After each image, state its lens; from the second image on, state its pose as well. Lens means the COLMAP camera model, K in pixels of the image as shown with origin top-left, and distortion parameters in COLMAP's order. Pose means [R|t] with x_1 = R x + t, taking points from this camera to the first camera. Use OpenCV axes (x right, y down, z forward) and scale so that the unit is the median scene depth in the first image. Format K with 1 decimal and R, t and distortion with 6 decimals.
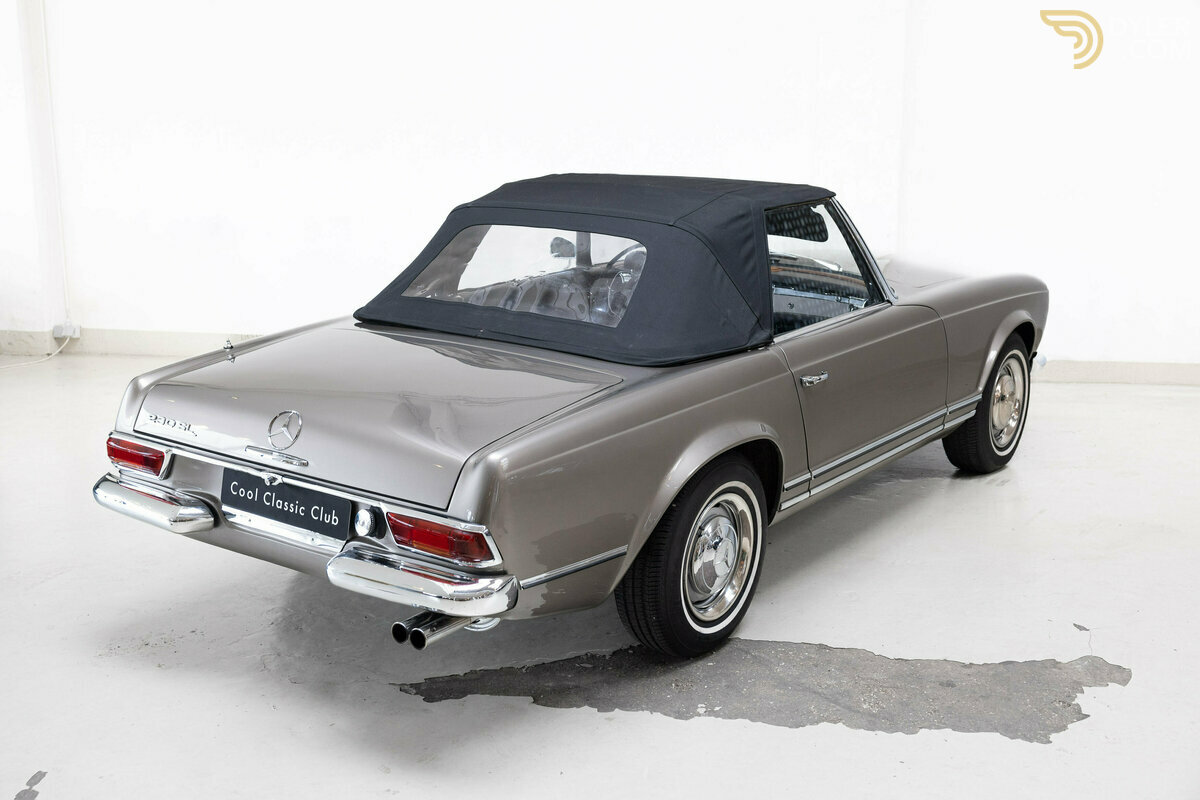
lens RADIAL K [[1453.5, 0, 600.0], [0, 1453.5, 400.0], [0, 0, 1]] dist [0.011521, 0.020300]
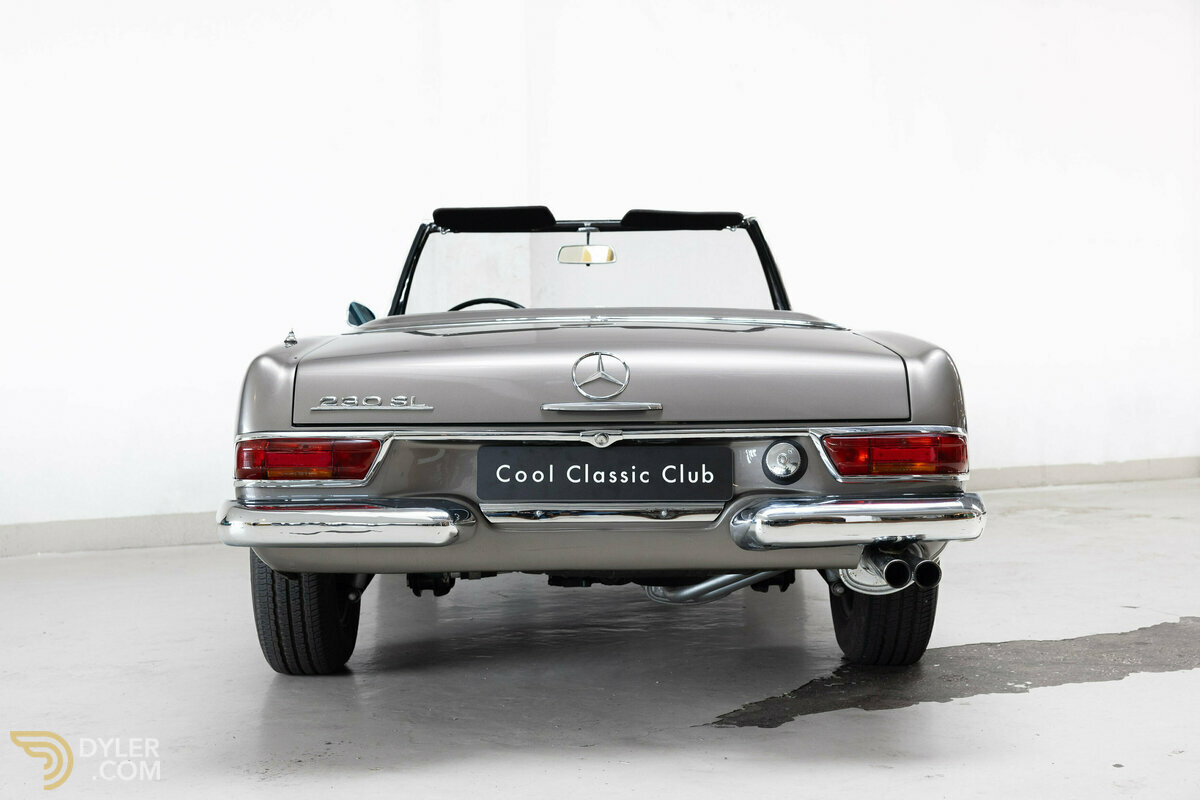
lens RADIAL K [[1645.3, 0, 600.0], [0, 1645.3, 400.0], [0, 0, 1]] dist [0.014265, -0.077357]
pose [[0.798656, -0.030037, 0.601037, -0.685216], [0.158750, 0.973892, -0.162275, 0.160902], [-0.580471, 0.225016, 0.782573, 0.327556]]
